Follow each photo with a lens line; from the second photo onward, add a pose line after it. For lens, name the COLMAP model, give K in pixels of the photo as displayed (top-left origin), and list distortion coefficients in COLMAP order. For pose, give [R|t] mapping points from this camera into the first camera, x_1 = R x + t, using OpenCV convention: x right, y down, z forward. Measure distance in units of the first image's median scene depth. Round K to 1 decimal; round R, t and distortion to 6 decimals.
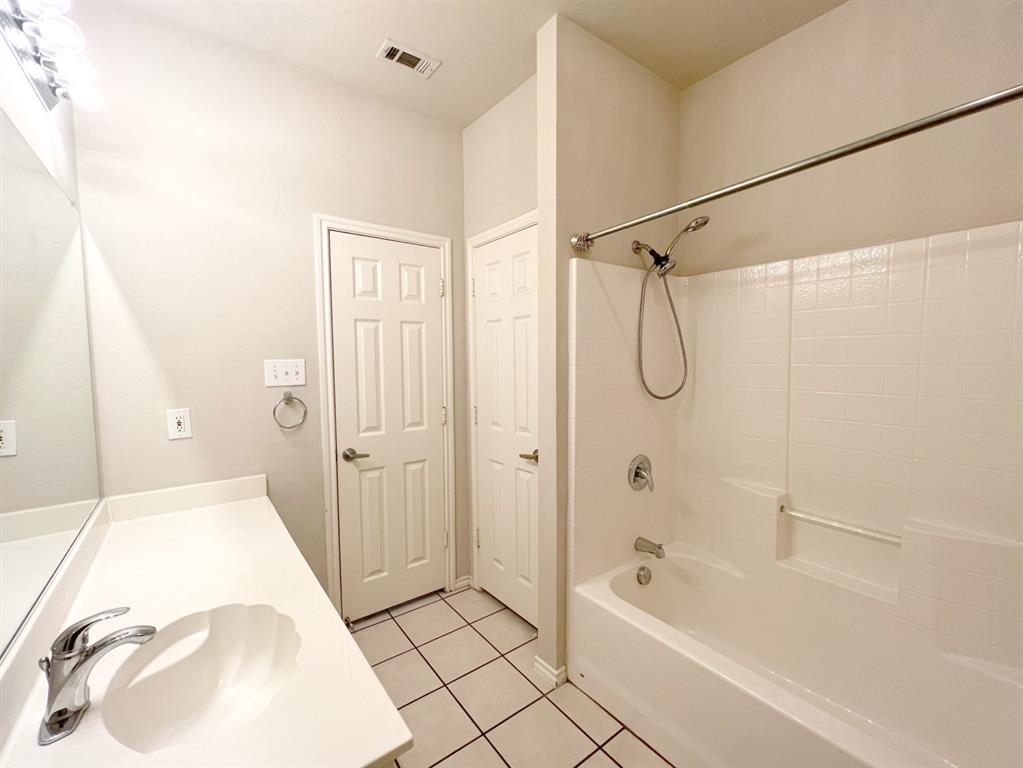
lens RADIAL K [[434.2, 0, 511.9], [0, 434.2, 385.2], [0, 0, 1]] dist [-0.001363, -0.000014]
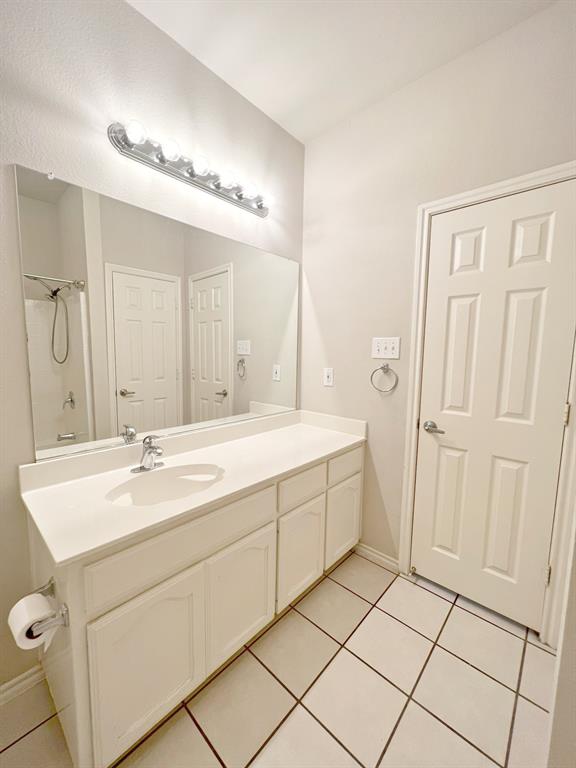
lens RADIAL K [[307.8, 0, 288.2], [0, 307.8, 384.1], [0, 0, 1]] dist [0.000507, 0.000183]
pose [[0.183775, 0.117549, -0.975914, 0.289675], [-0.079480, 0.991350, 0.104442, 0.003935], [0.979750, 0.058371, 0.191528, 0.500982]]
